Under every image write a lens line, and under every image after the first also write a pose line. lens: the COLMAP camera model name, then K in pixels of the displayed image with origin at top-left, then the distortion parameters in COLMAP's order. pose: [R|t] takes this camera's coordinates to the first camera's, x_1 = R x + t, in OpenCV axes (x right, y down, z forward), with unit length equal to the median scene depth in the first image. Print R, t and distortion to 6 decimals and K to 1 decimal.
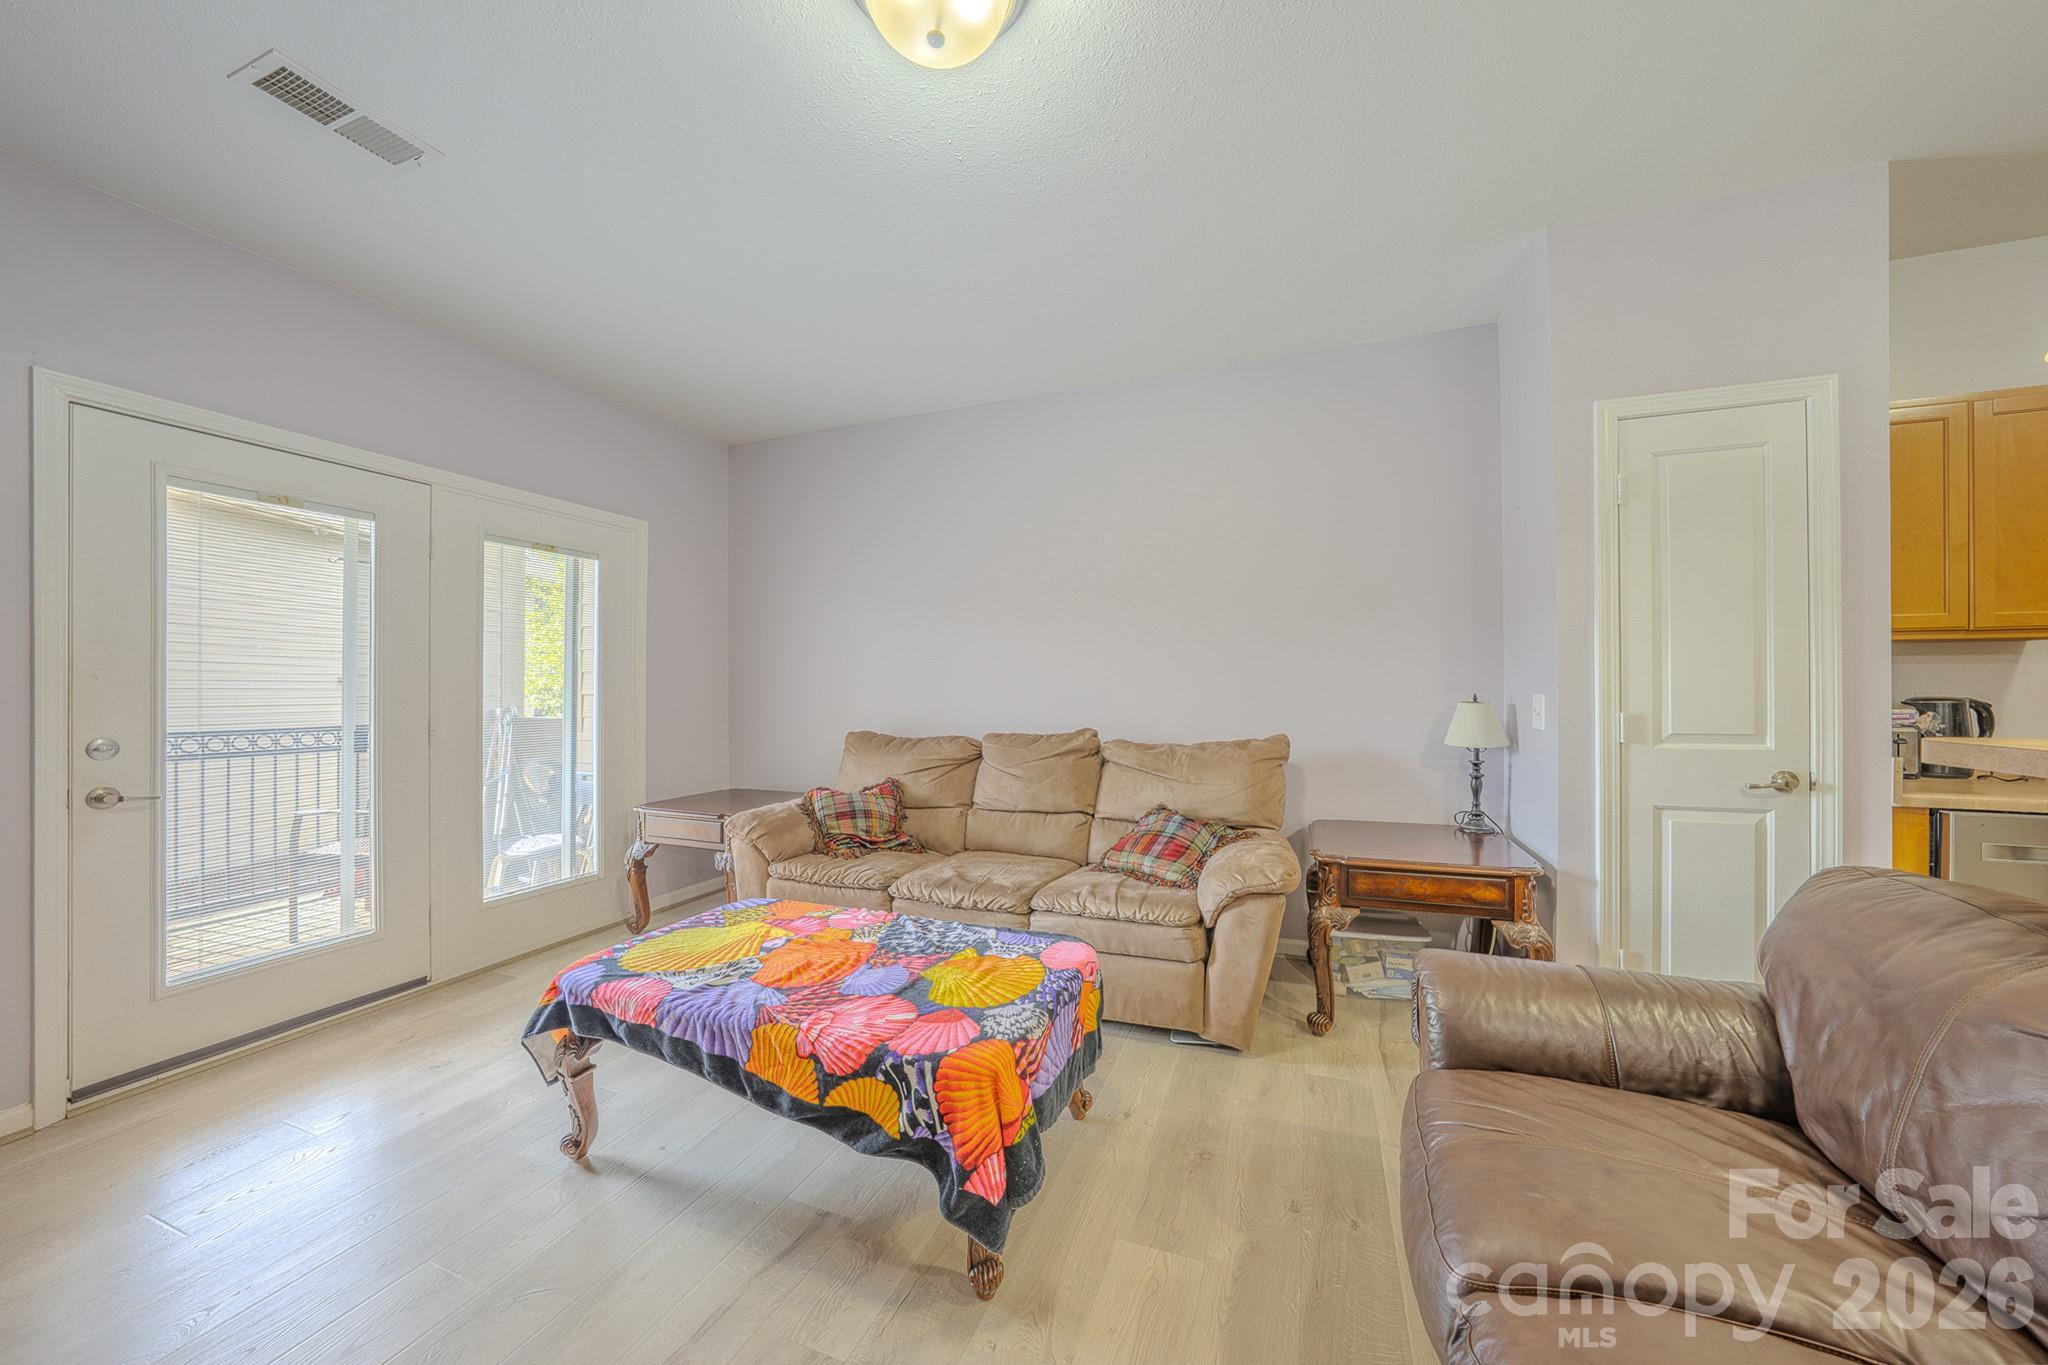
lens RADIAL K [[698.5, 0, 1020.0], [0, 698.5, 688.7], [0, 0, 1]] dist [-0.000698, -0.000085]
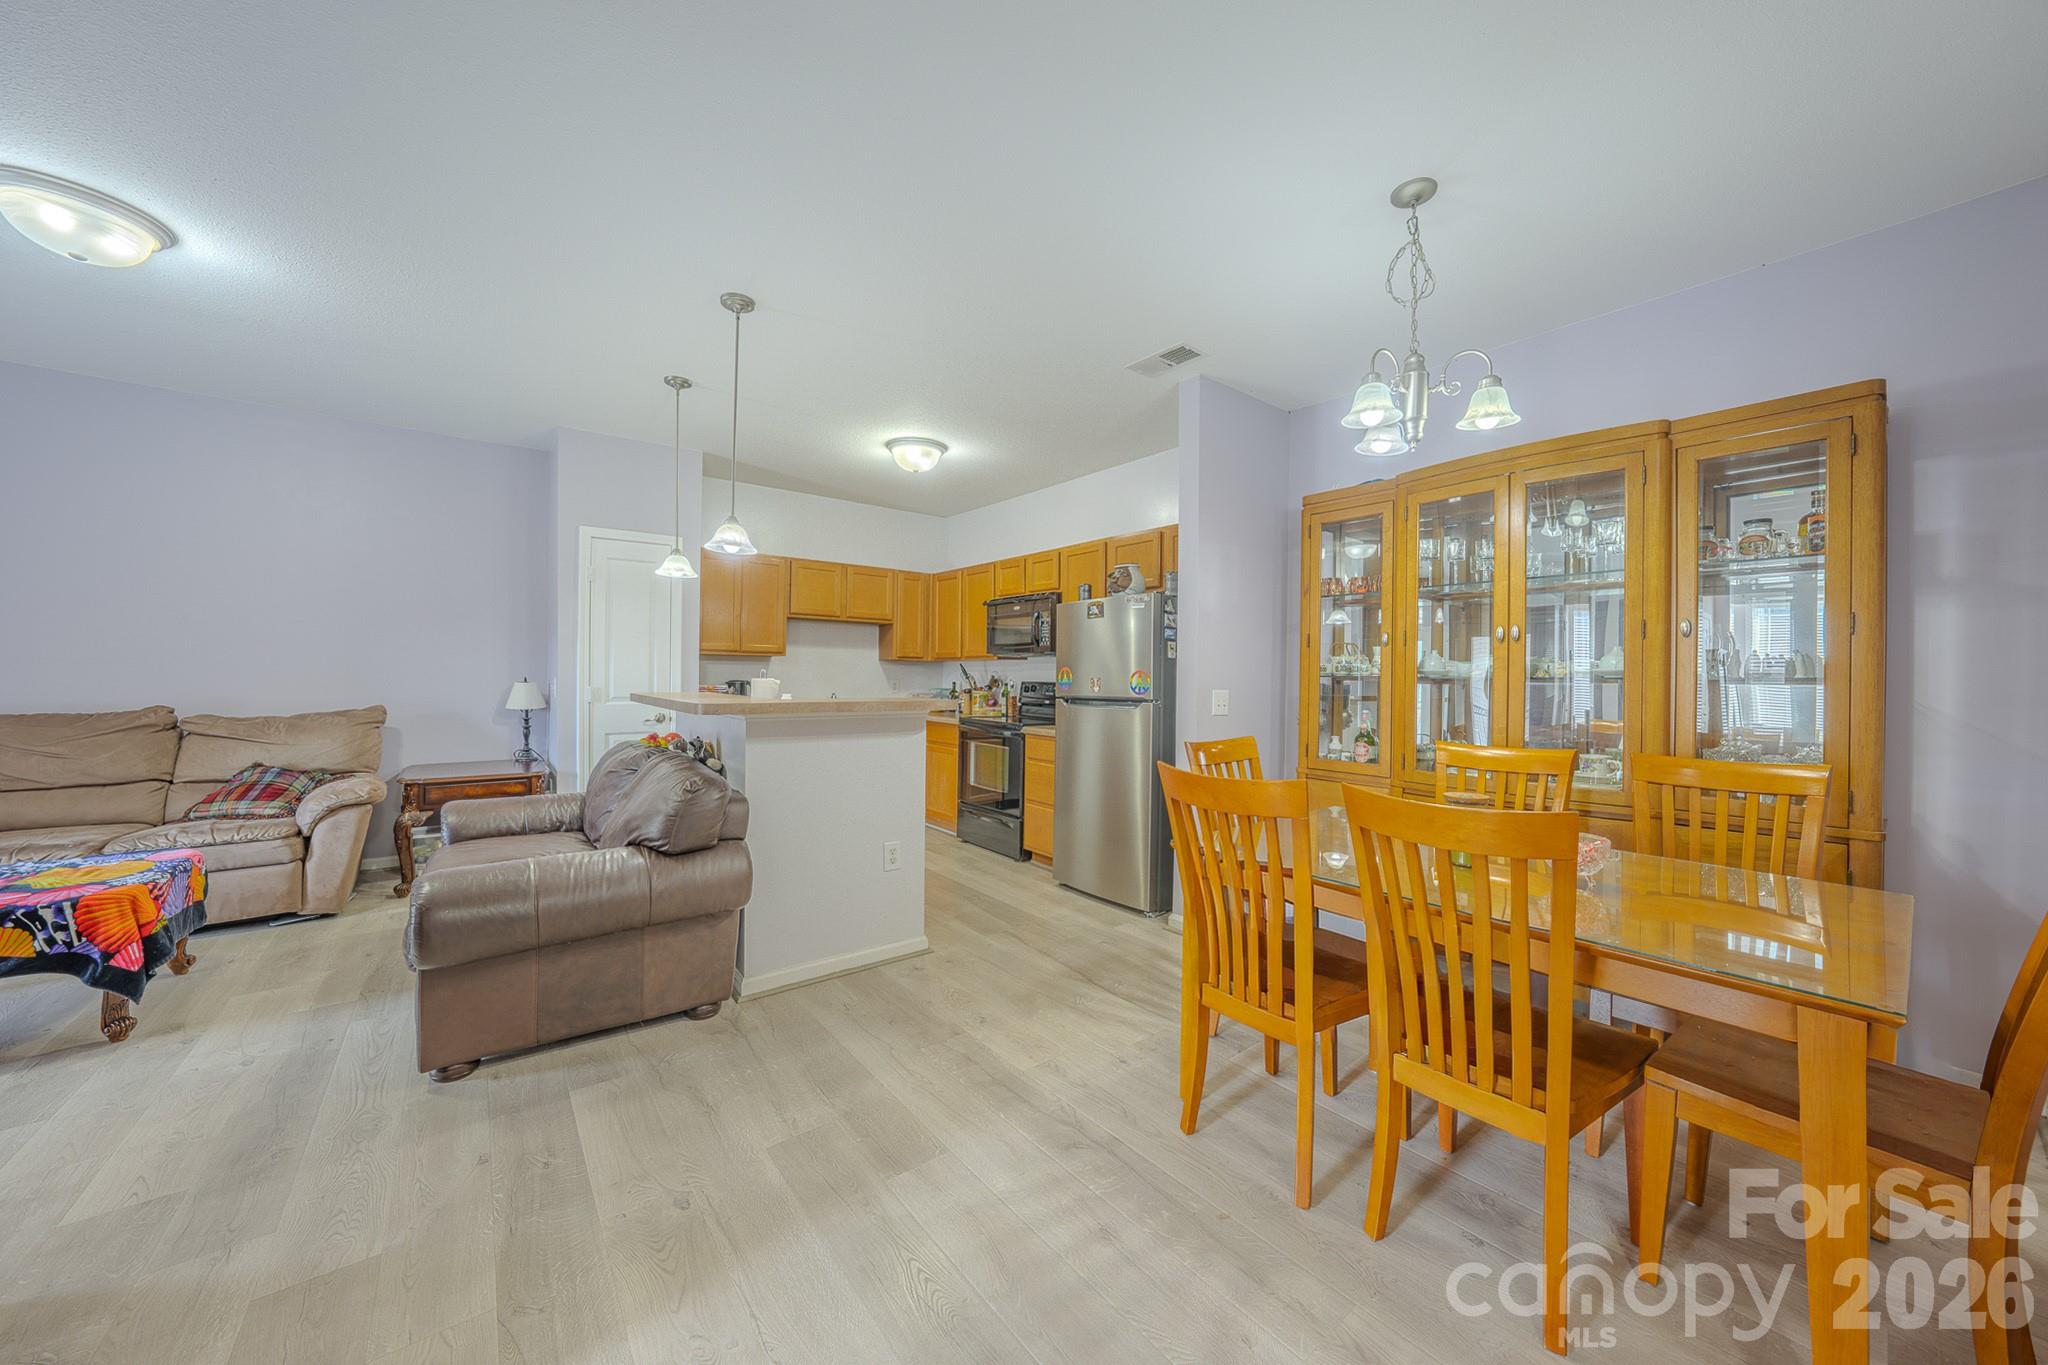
lens RADIAL K [[728.0, 0, 1070.5], [0, 728.0, 677.7], [0, 0, 1]] dist [-0.039300, 0.006427]
pose [[0.466382, 0.007749, 0.884549, -0.283798], [-0.012757, 0.999917, -0.002033, -0.004973], [-0.884491, -0.010336, 0.466442, -1.102373]]
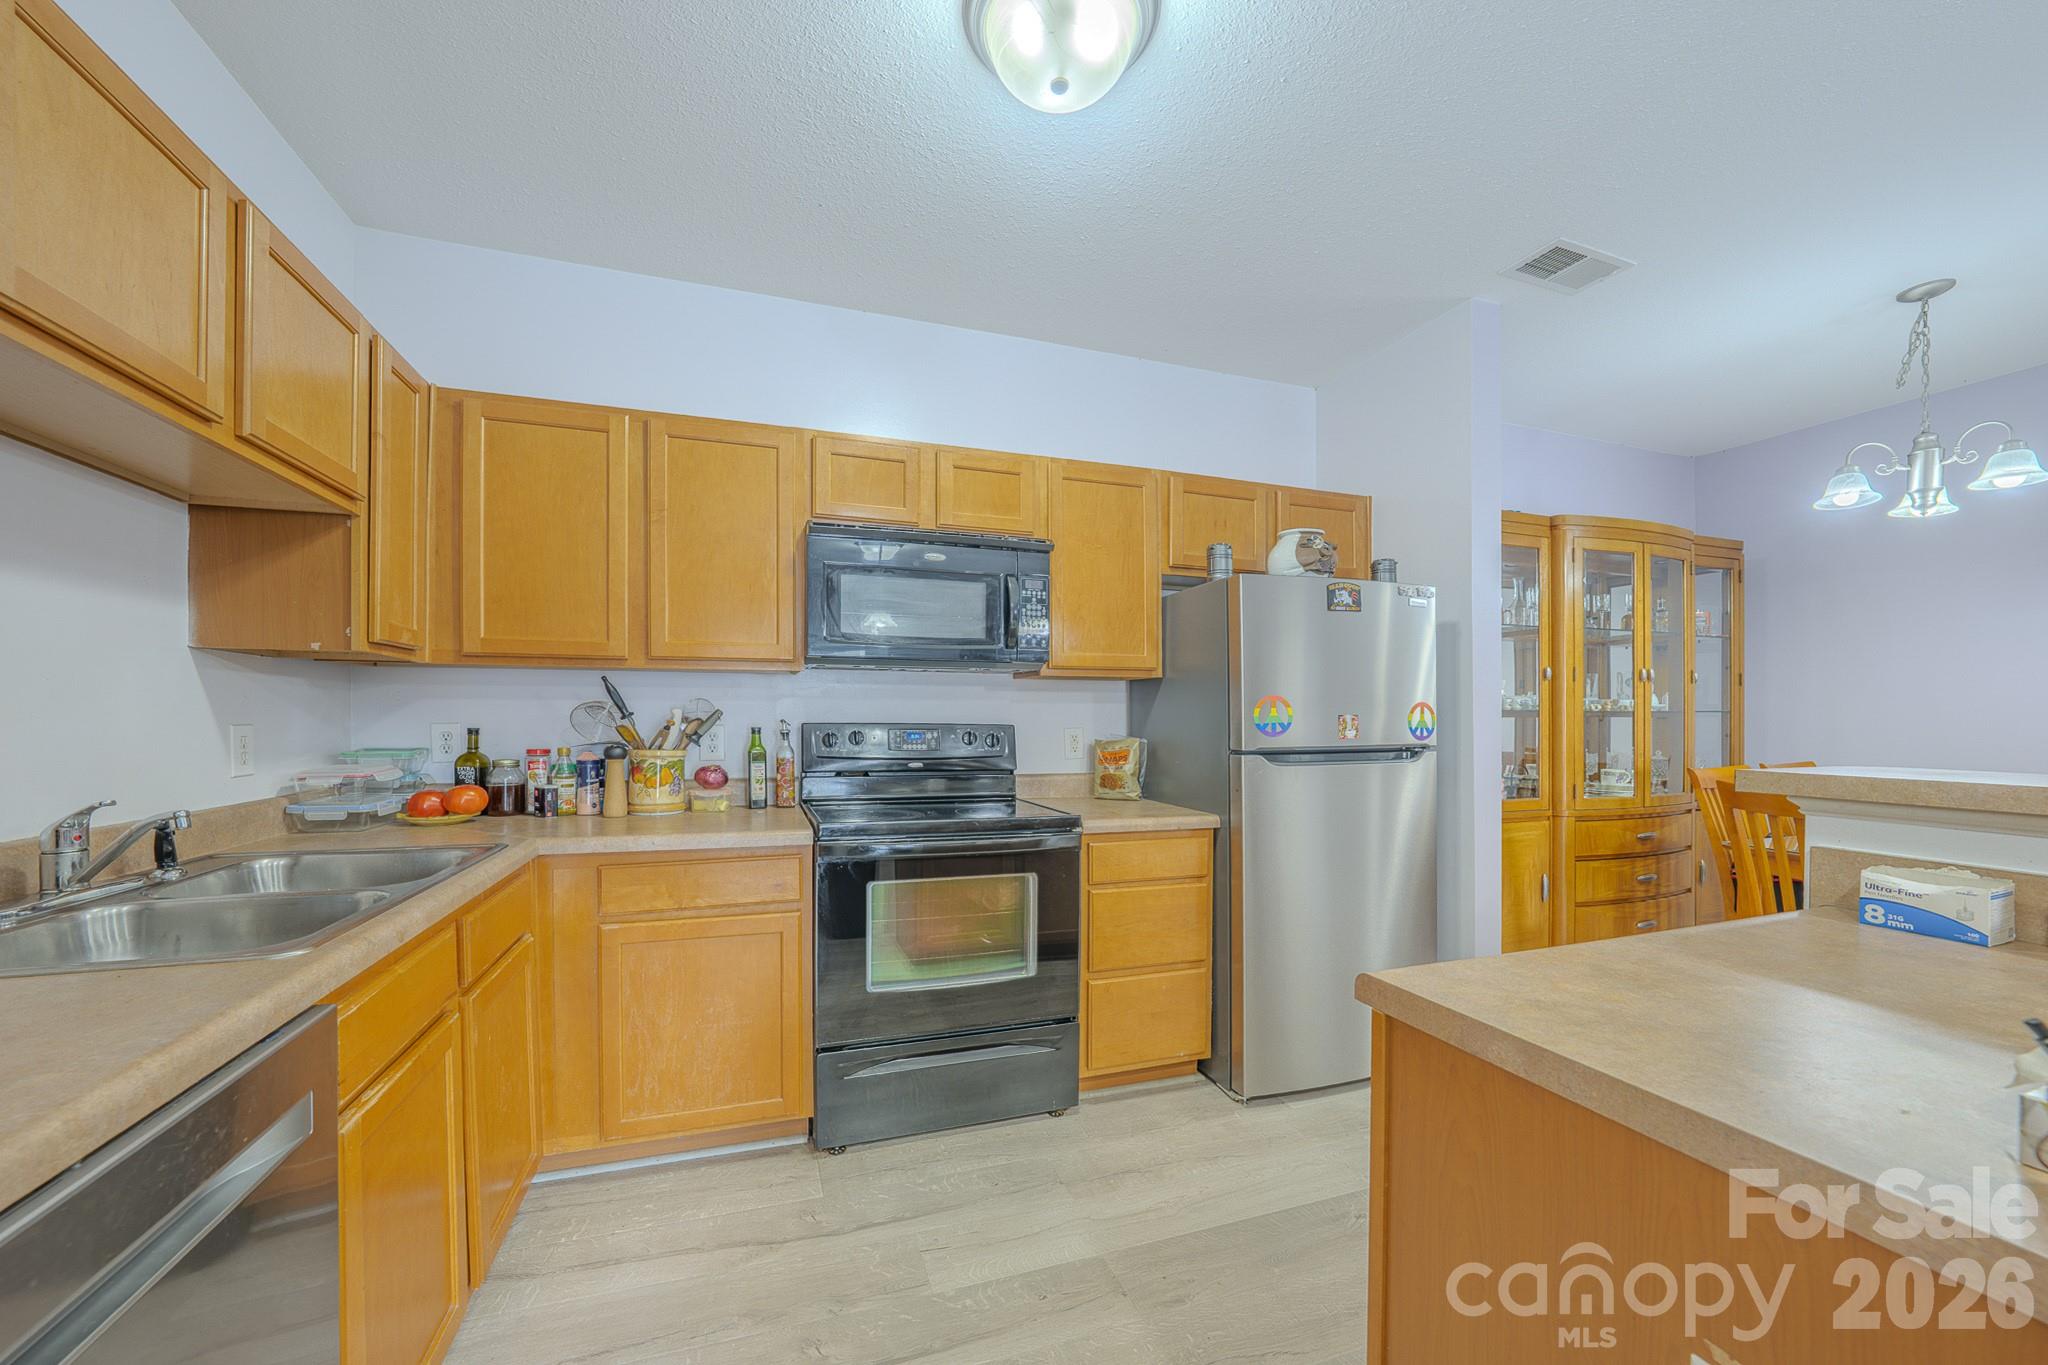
lens RADIAL K [[742.2, 0, 1048.9], [0, 742.2, 728.1], [0, 0, 1]] dist [-0.014929, 0.000039]
pose [[-0.671639, -0.013240, 0.740760, 0.803833], [-0.002127, 0.999871, 0.015942, -0.005720], [-0.740876, 0.009132, -0.671580, 0.711045]]
